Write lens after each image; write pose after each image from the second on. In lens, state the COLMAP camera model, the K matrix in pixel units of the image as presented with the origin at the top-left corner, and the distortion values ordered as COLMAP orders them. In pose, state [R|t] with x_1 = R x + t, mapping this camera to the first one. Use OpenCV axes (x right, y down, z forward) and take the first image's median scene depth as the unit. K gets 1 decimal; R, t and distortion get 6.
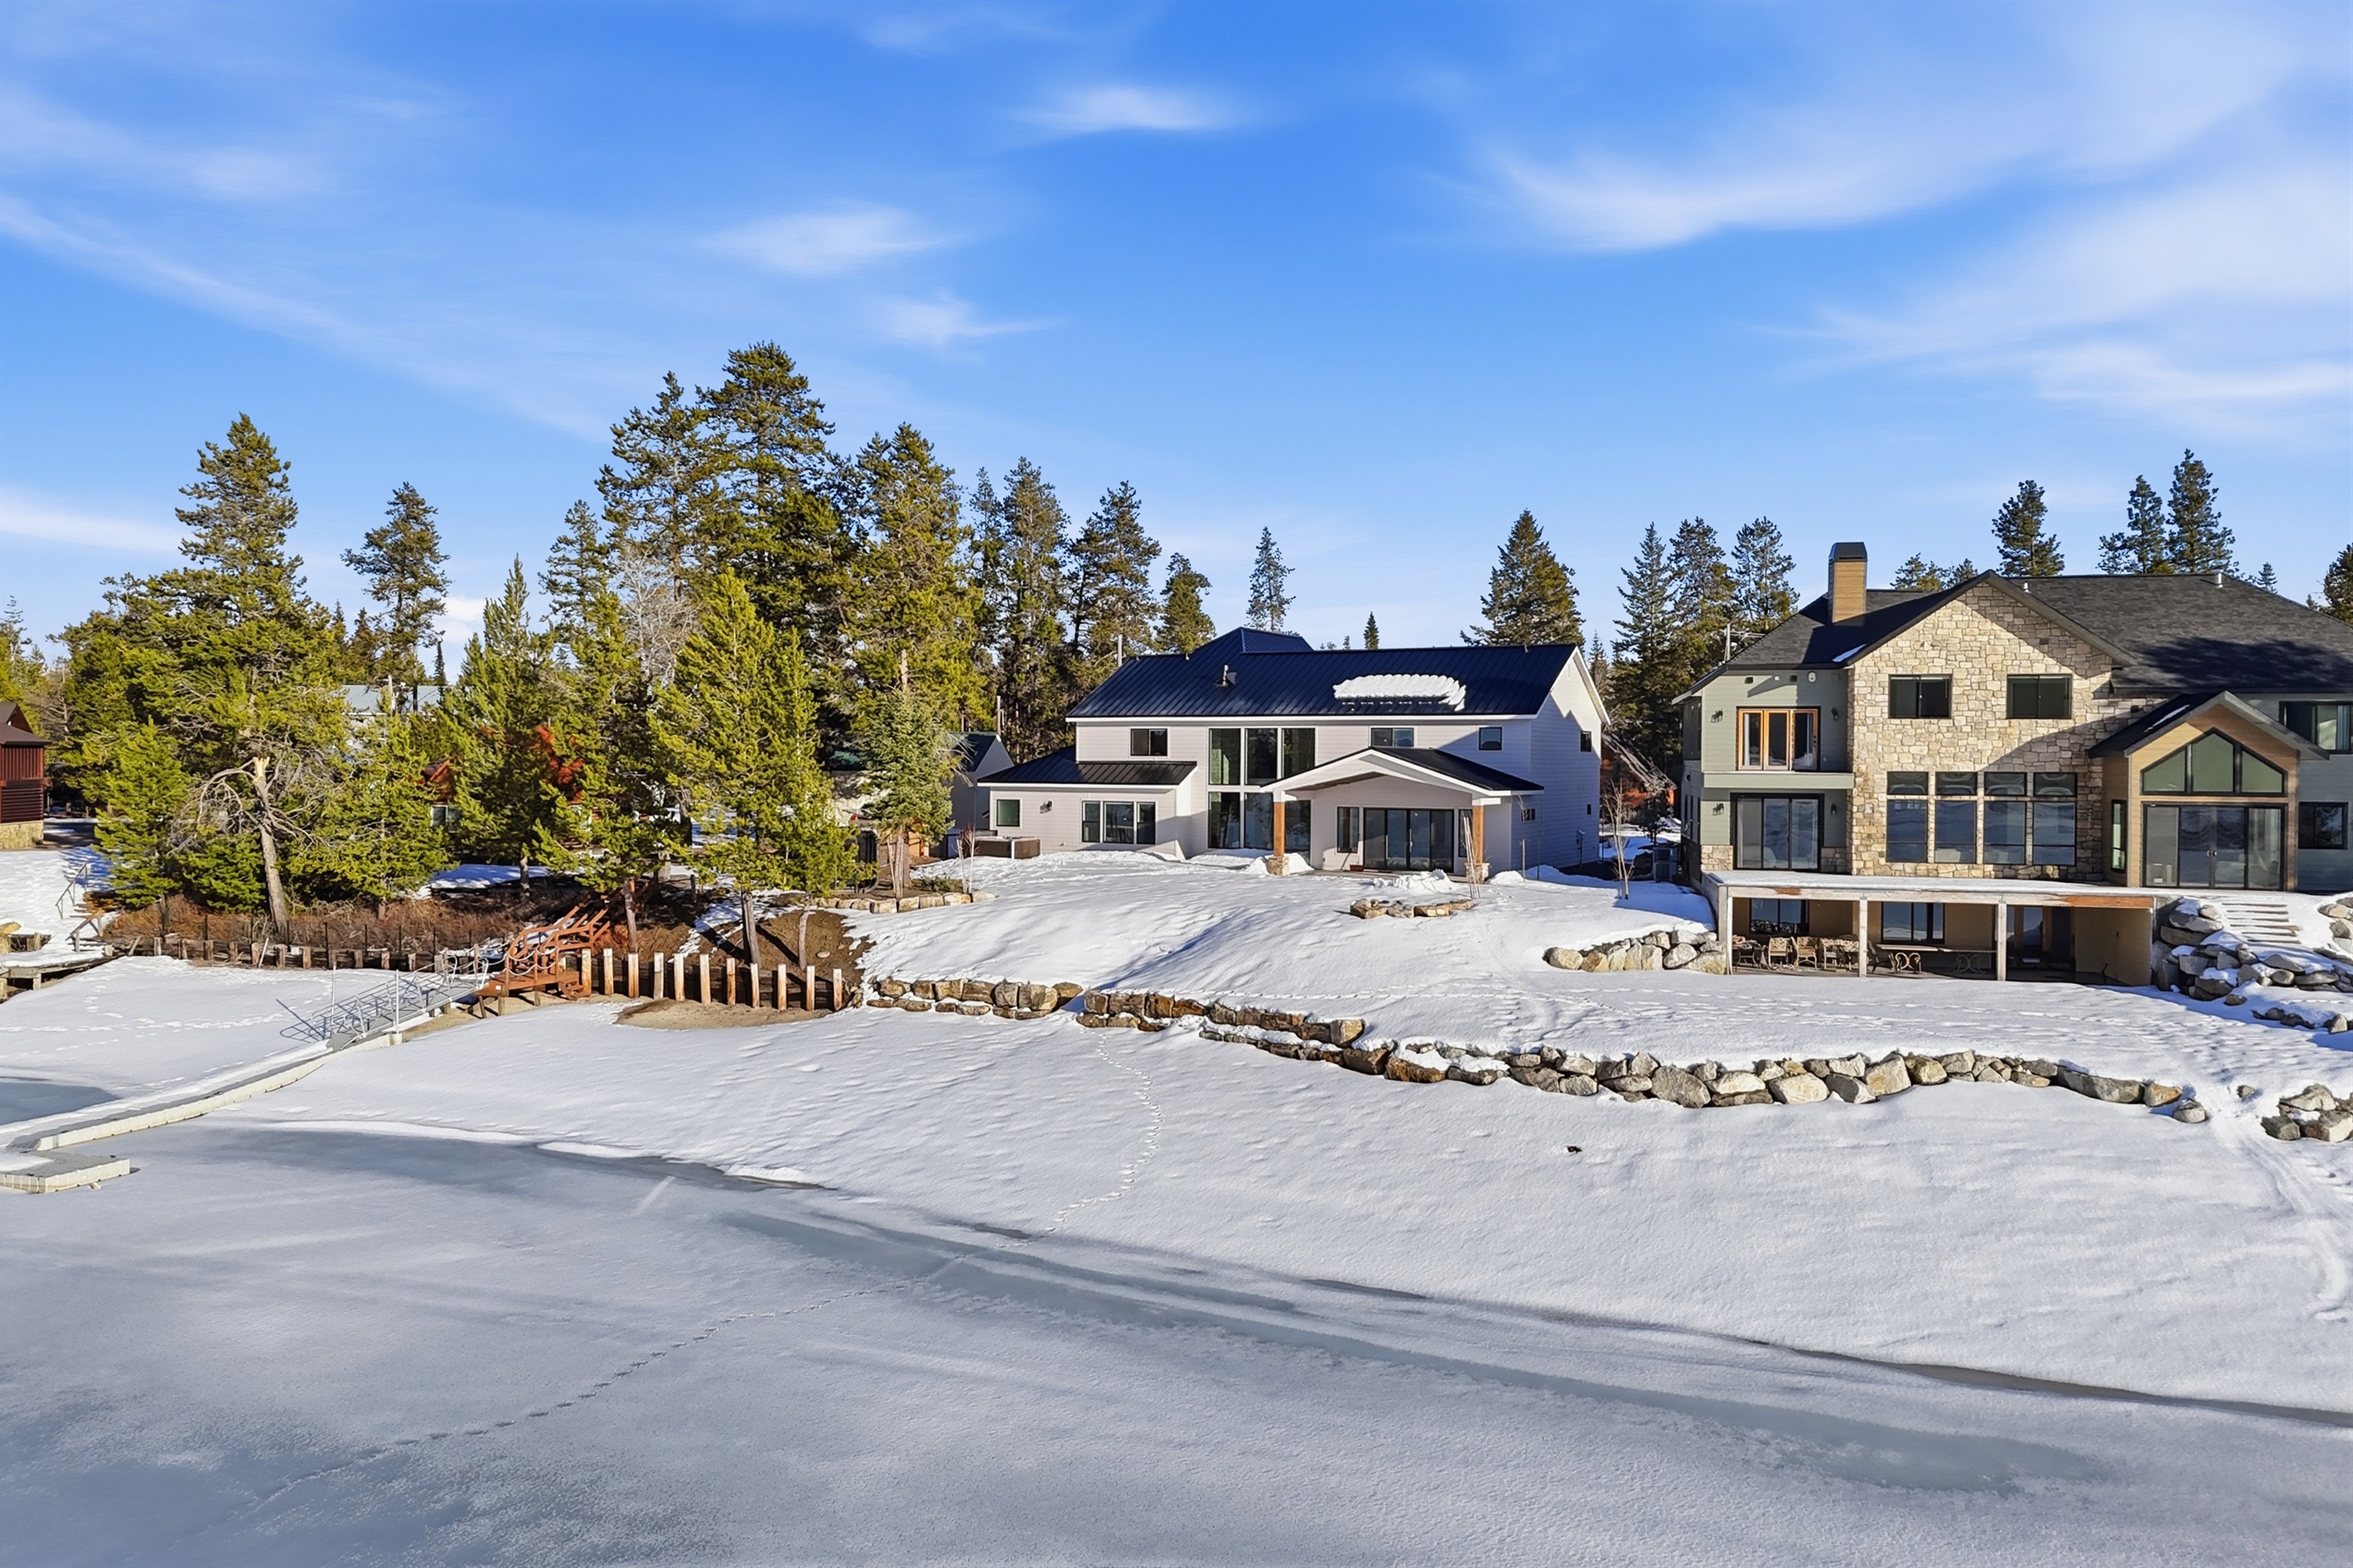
lens RADIAL K [[1731.1, 0, 1176.5], [0, 1731.1, 784.0], [0, 0, 1]] dist [0.091557, -0.104394]
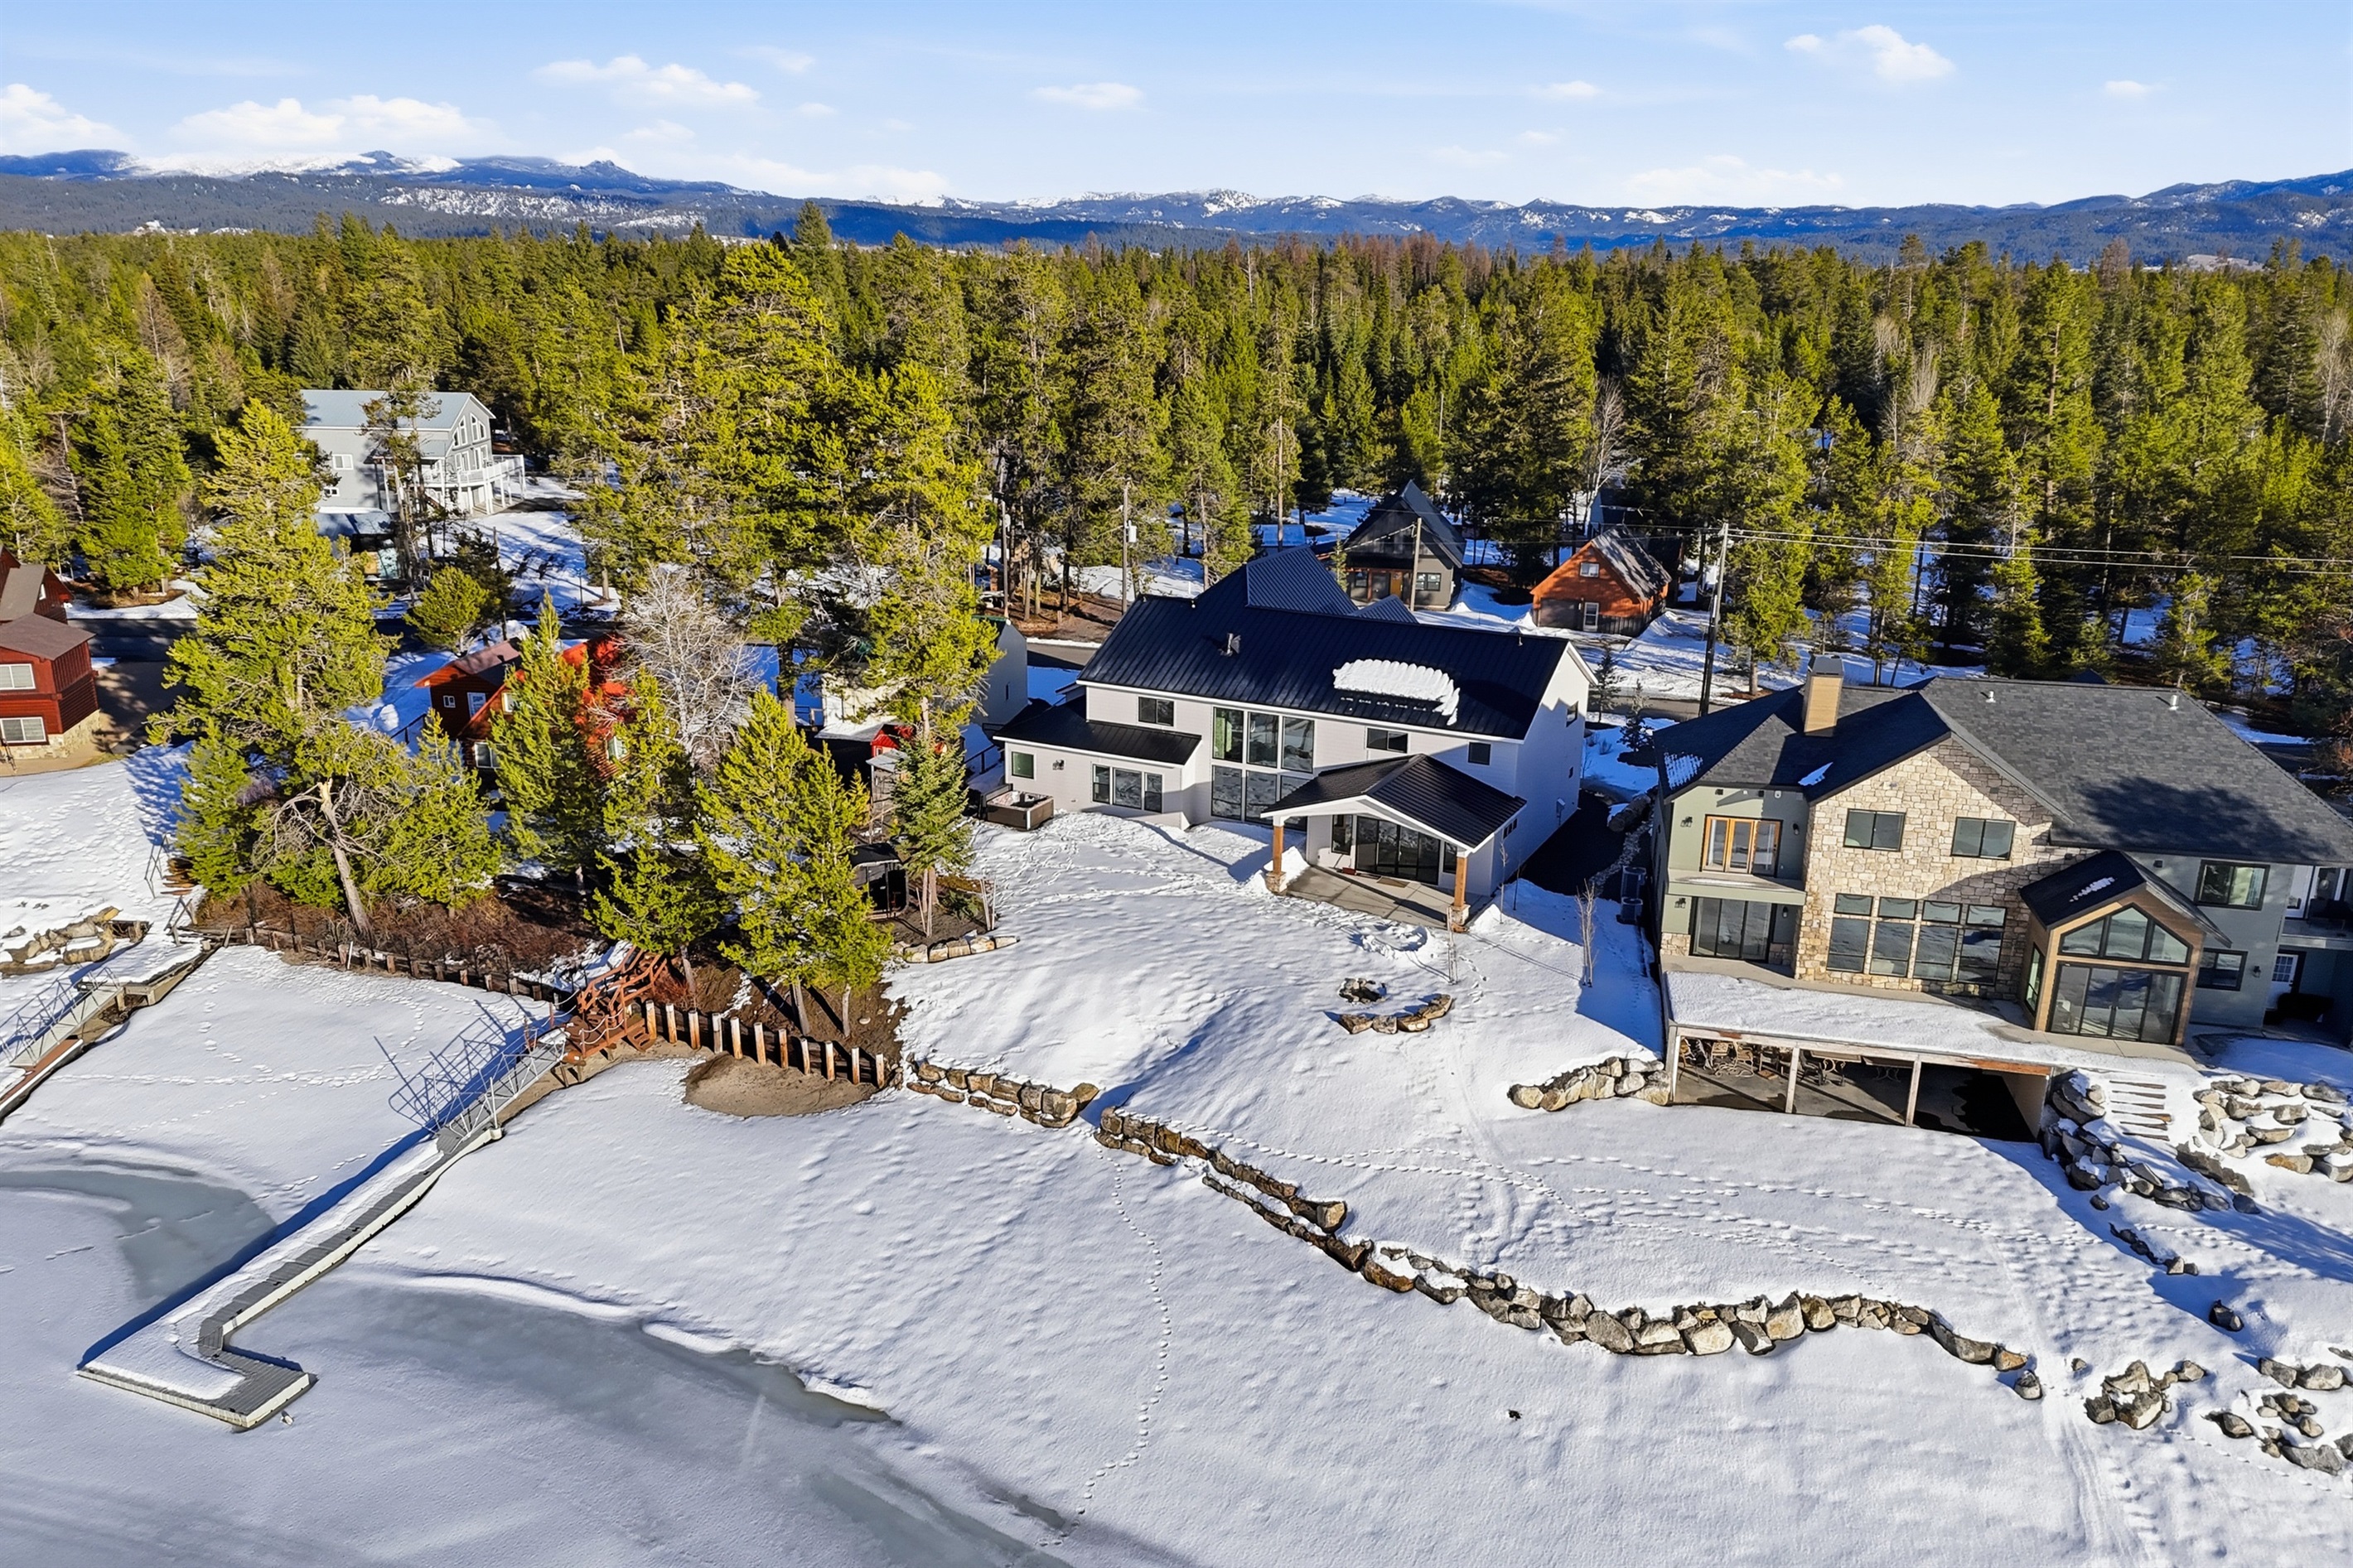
lens RADIAL K [[1731.1, 0, 1176.5], [0, 1731.1, 784.0], [0, 0, 1]] dist [0.091557, -0.104394]
pose [[0.999970, 0.007581, 0.001833, -0.007739], [-0.007792, 0.961019, 0.276371, -0.397577], [0.000333, -0.276377, 0.961049, -0.029760]]
